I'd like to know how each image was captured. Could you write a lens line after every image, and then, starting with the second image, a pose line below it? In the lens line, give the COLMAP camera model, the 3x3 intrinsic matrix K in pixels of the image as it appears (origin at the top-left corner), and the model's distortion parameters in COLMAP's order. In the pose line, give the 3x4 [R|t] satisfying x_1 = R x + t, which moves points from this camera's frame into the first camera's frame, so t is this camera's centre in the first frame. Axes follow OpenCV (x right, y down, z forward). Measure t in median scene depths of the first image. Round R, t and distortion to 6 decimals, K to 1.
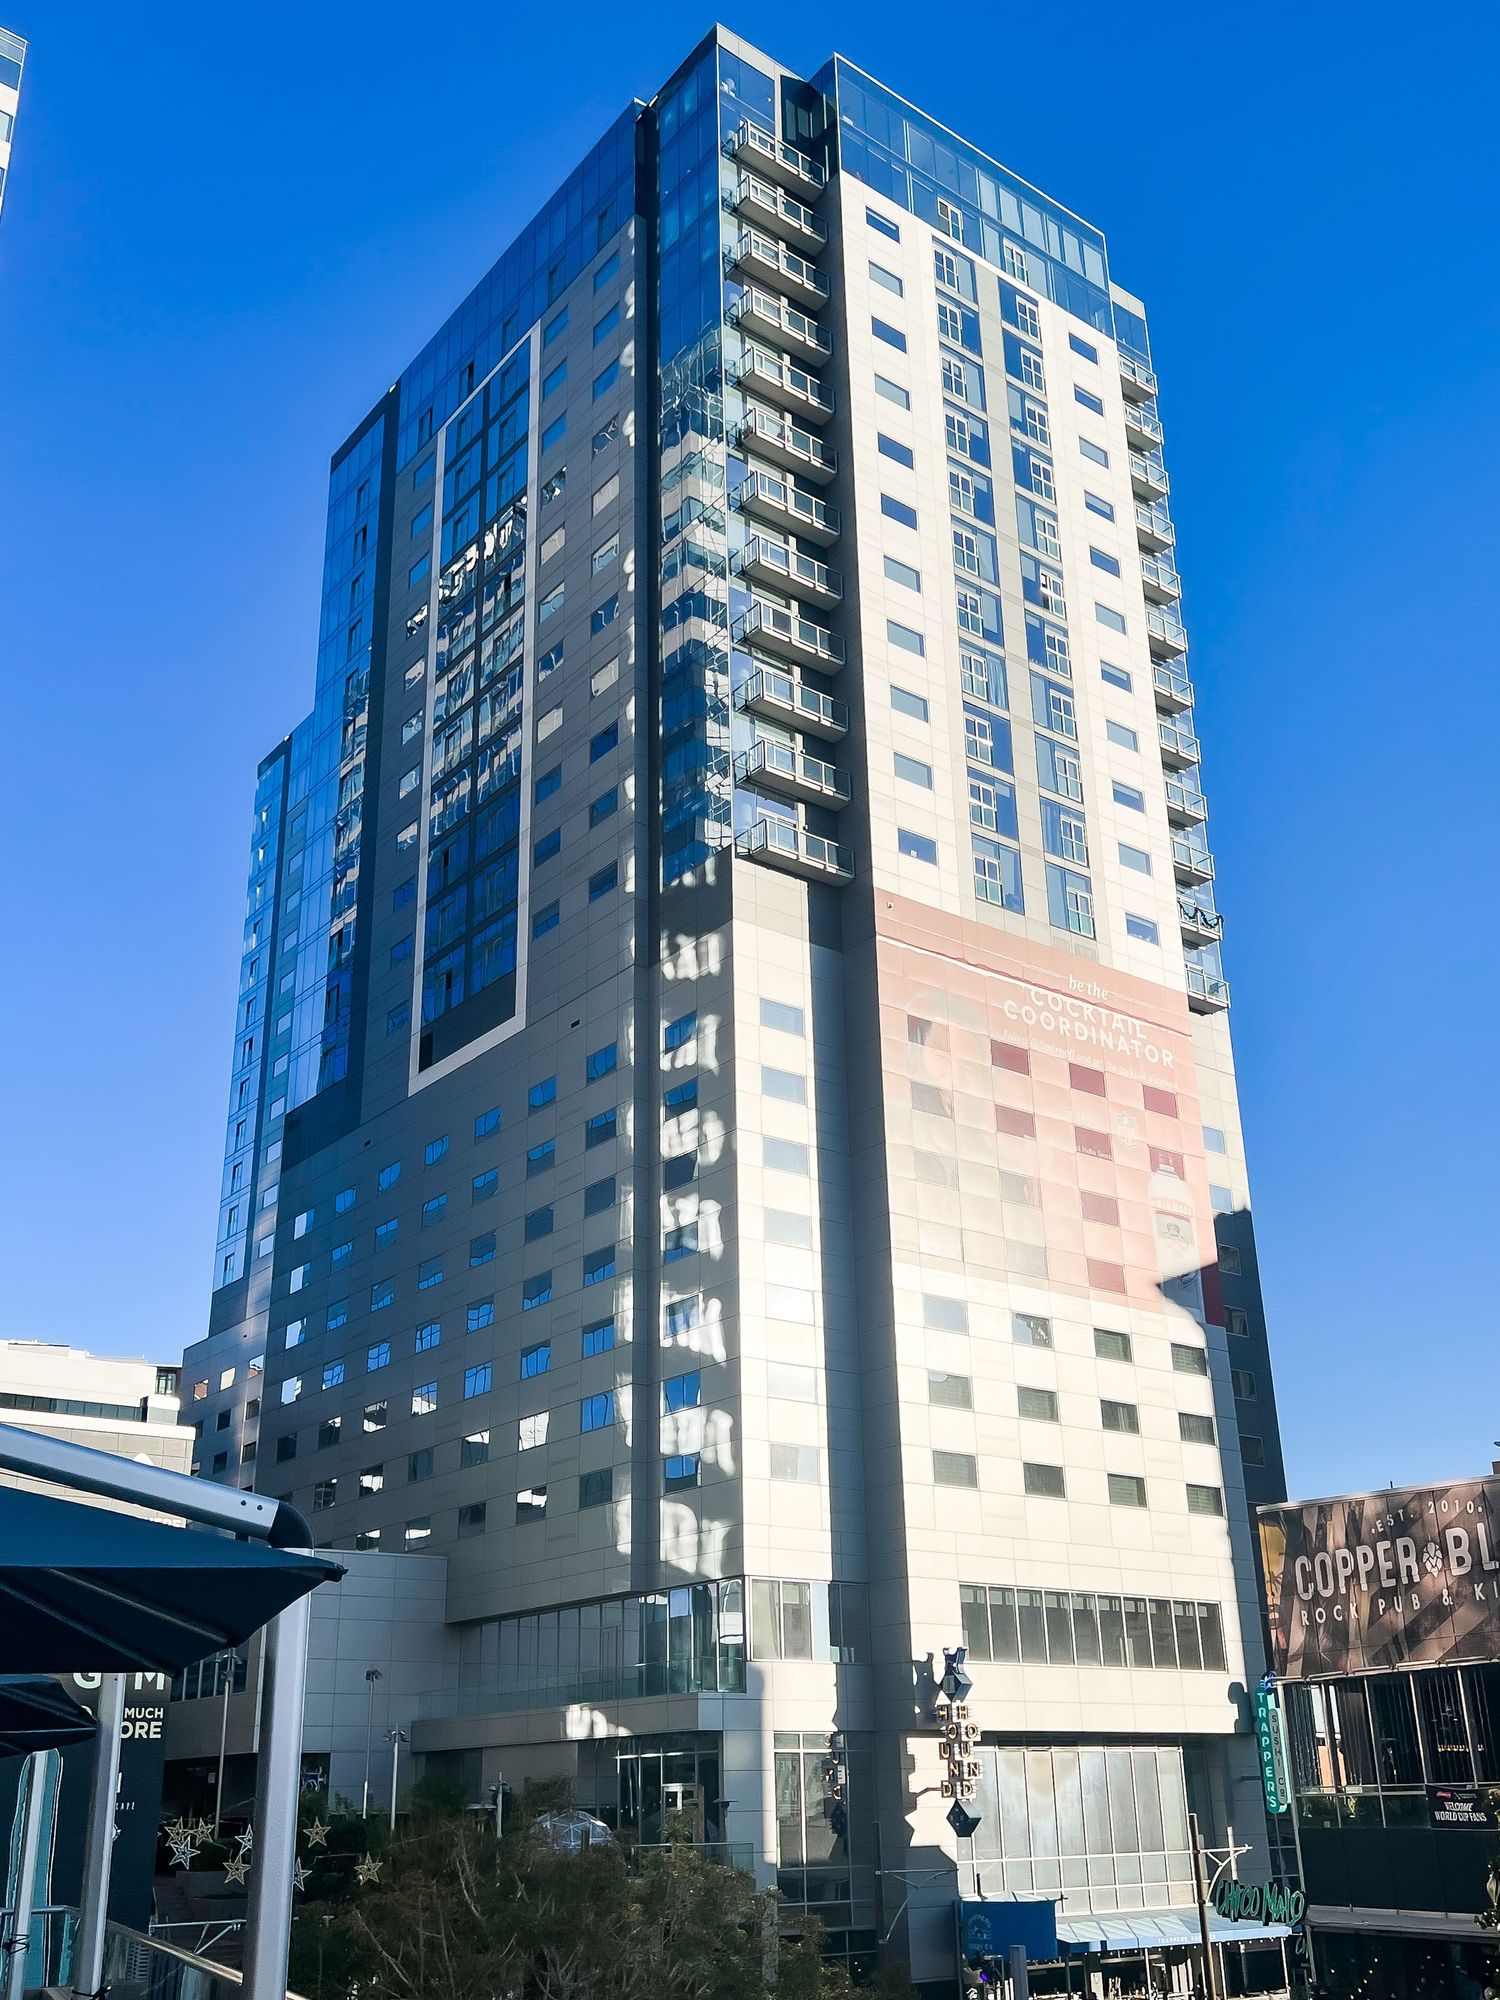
lens RADIAL K [[1898.5, 0, 750.0], [0, 1898.5, 1000.0], [0, 0, 1]] dist [0.137373, -0.003304]
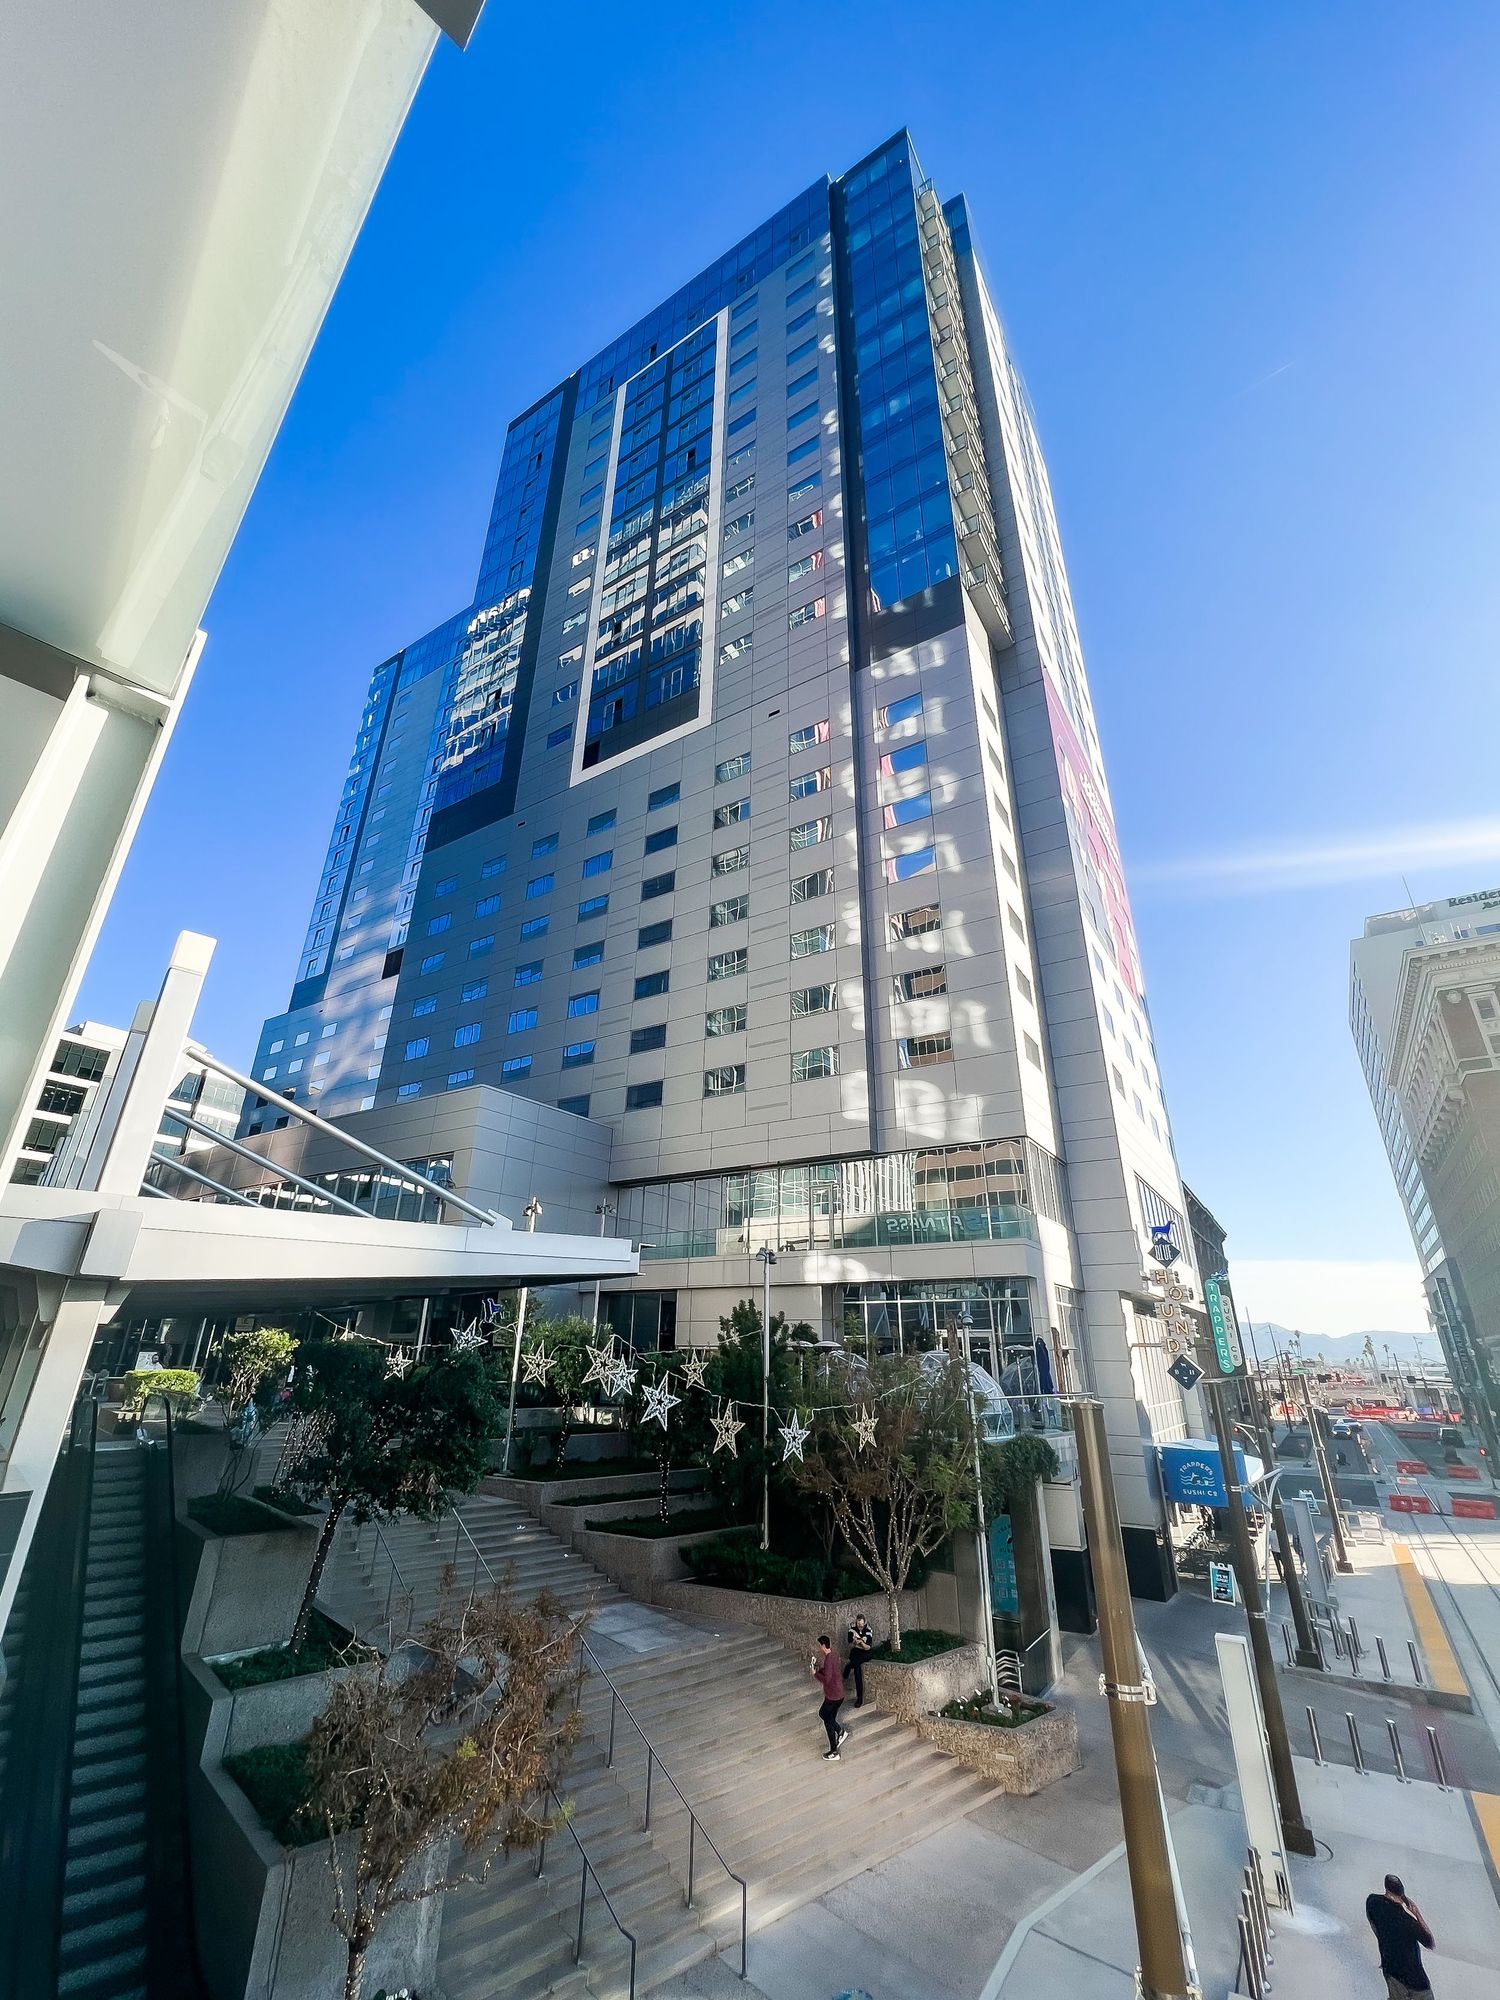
lens RADIAL K [[839.1, 0, 743.4], [0, 839.1, 983.3], [0, 0, 1]] dist [-0.000366, 0.000162]
pose [[0.943539, 0.169867, 0.284392, -0.245308], [-0.163180, 0.985465, -0.047228, 0.221909], [-0.288281, -0.001846, 0.957544, 0.515366]]
